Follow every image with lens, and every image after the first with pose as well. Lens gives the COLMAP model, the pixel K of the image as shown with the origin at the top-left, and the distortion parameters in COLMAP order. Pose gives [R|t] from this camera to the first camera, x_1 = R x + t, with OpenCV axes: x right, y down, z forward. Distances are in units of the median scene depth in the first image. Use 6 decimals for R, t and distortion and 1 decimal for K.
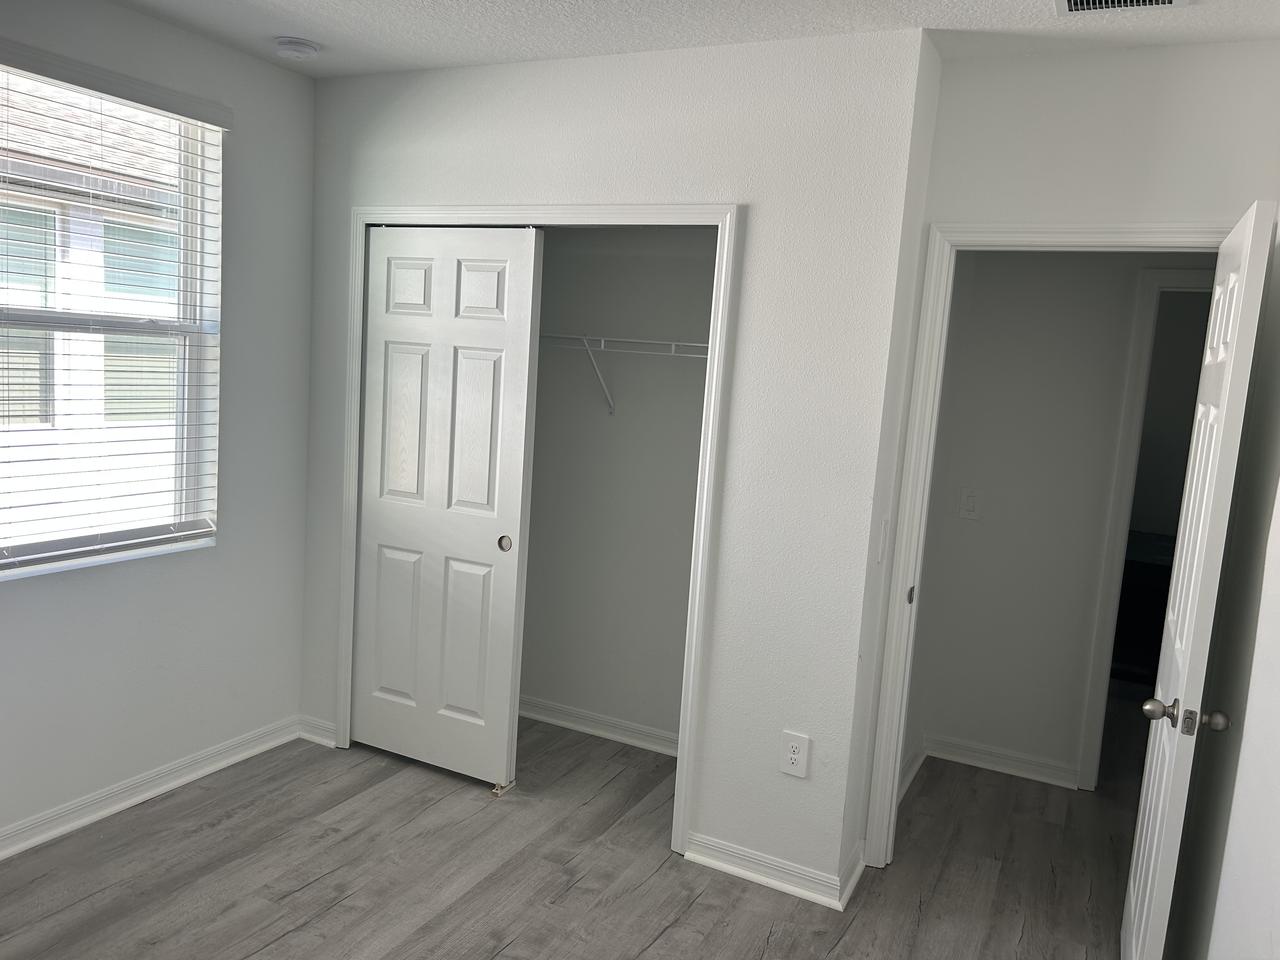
lens RADIAL K [[966.5, 0, 640.7], [0, 966.5, 479.2], [0, 0, 1]] dist [0.007957, 0.000541]
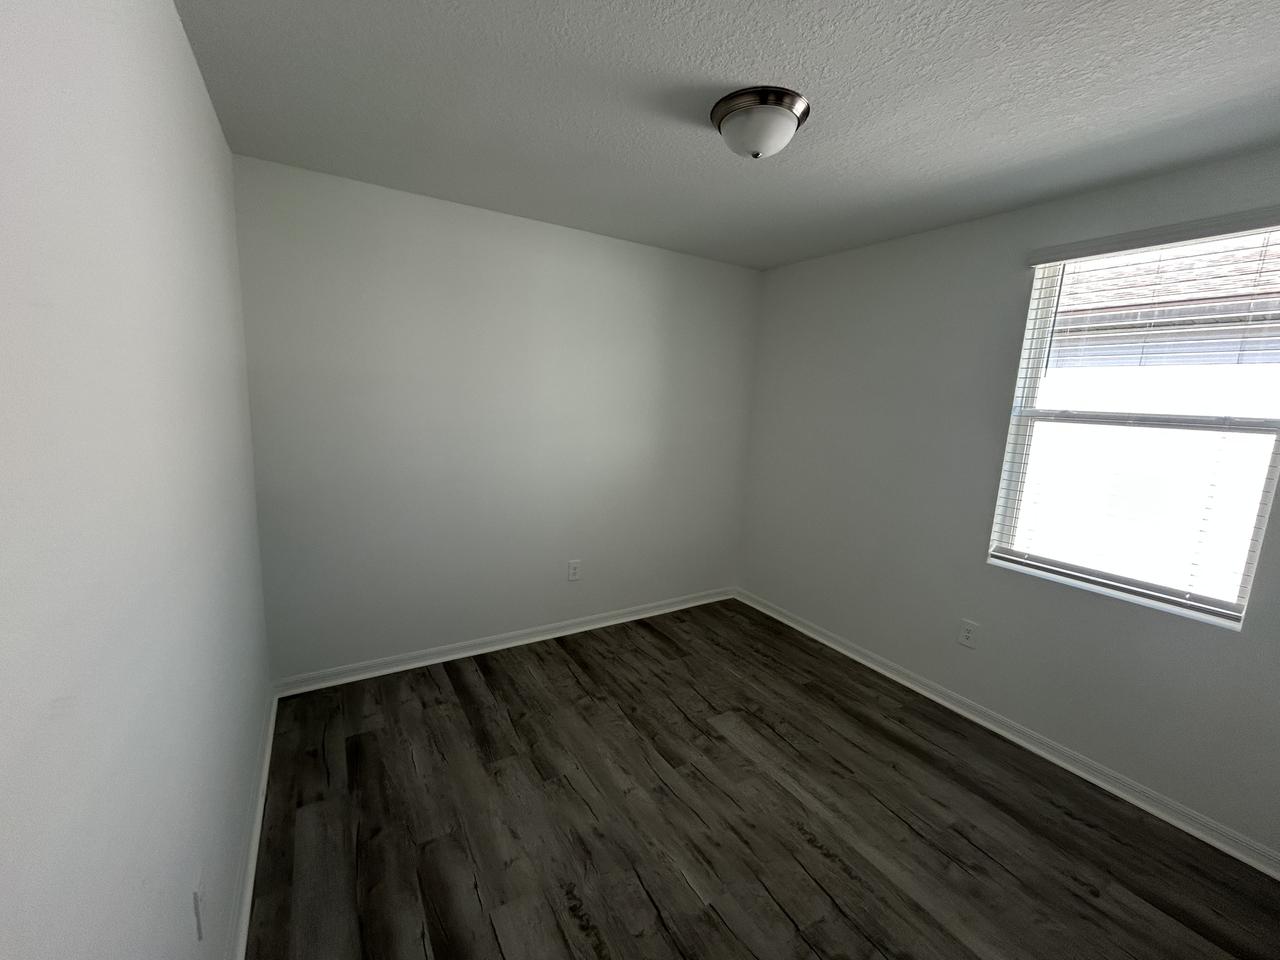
lens RADIAL K [[519.9, 0, 641.8], [0, 519.9, 485.7], [0, 0, 1]] dist [0.000321, 0.000196]
pose [[-0.536150, 0.051452, -0.842553, 0.432909], [-0.179124, 0.968474, 0.173126, -0.077184], [0.824898, 0.243743, -0.510031, 0.858156]]
